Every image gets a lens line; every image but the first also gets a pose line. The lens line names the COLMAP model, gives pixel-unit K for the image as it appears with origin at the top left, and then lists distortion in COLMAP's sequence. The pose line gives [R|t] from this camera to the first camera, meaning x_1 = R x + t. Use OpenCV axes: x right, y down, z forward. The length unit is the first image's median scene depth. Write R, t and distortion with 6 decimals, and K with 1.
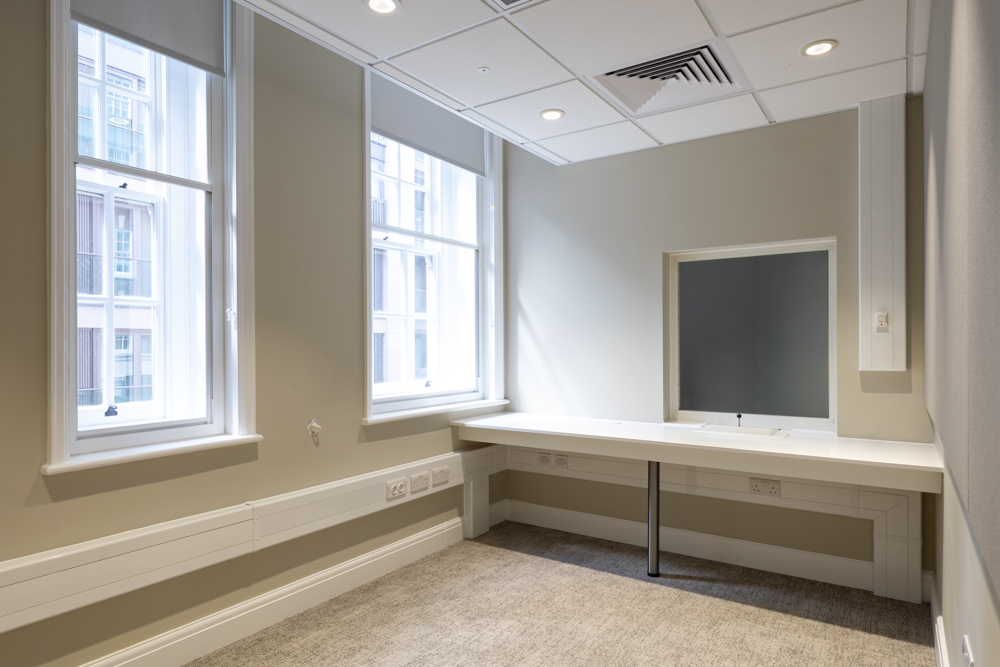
lens RADIAL K [[594.5, 0, 500.0], [0, 594.5, 338.3], [0, 0, 1]] dist [0.019129, -0.001872]
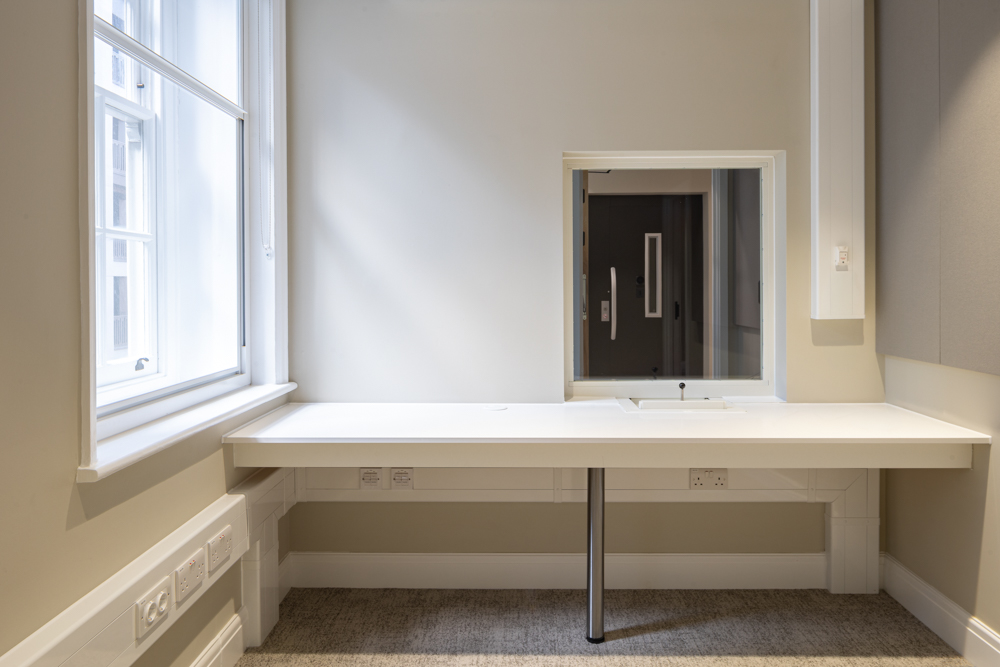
lens RADIAL K [[678.7, 0, 499.3], [0, 678.7, 289.8], [0, 0, 1]] dist [0.000626, -0.001207]
pose [[0.841901, -0.003226, 0.539622, -0.229979], [-0.002219, 0.999953, 0.009441, 0.006573], [-0.539627, -0.009146, 0.841855, 0.429536]]
